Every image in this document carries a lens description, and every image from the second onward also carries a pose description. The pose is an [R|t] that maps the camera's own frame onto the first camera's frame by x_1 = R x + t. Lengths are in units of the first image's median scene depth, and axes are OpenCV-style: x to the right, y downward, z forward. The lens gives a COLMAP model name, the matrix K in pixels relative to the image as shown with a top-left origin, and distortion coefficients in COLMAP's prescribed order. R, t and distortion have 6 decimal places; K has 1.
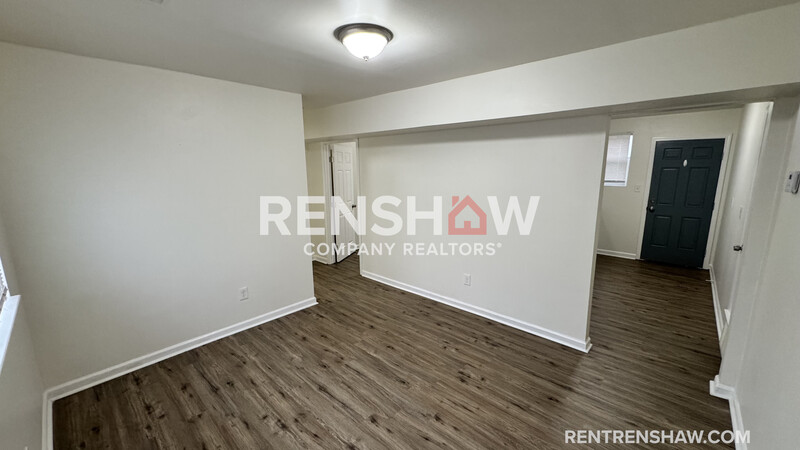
lens RADIAL K [[317.7, 0, 400.0], [0, 317.7, 225.0], [0, 0, 1]] dist [-0.000466, 0.000058]
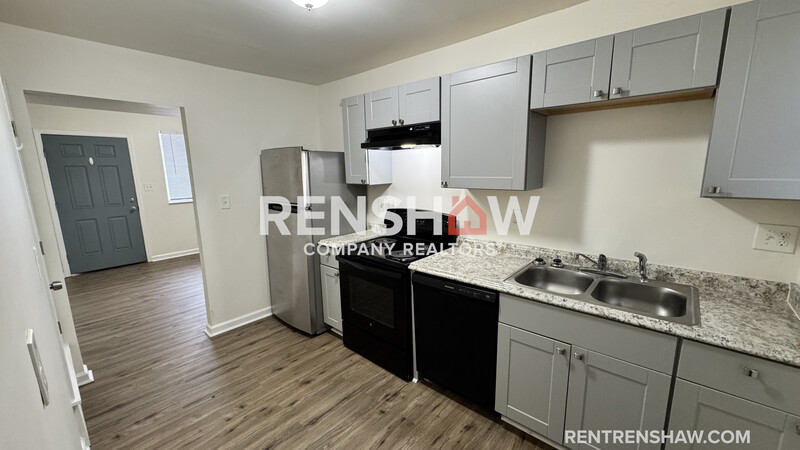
lens RADIAL K [[317.7, 0, 400.0], [0, 317.7, 225.0], [0, 0, 1]] dist [-0.000466, 0.000058]
pose [[0.016182, 0.191772, -0.981306, 1.794443], [-0.165258, 0.968450, 0.186534, -0.290012], [0.986118, 0.159150, 0.047364, 1.745324]]
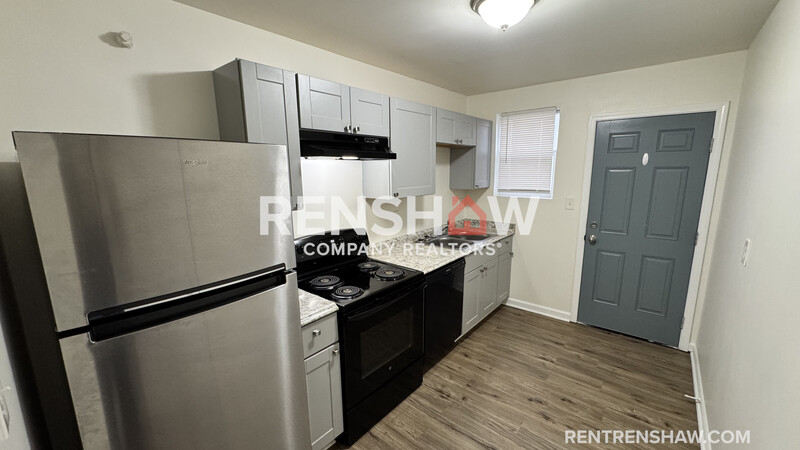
lens RADIAL K [[317.7, 0, 400.0], [0, 317.7, 225.0], [0, 0, 1]] dist [-0.000466, 0.000058]
pose [[0.999006, -0.009627, 0.043519, 0.889147], [0.009943, 0.999926, -0.007064, -0.160702], [-0.043448, 0.007489, 0.999028, 0.930664]]
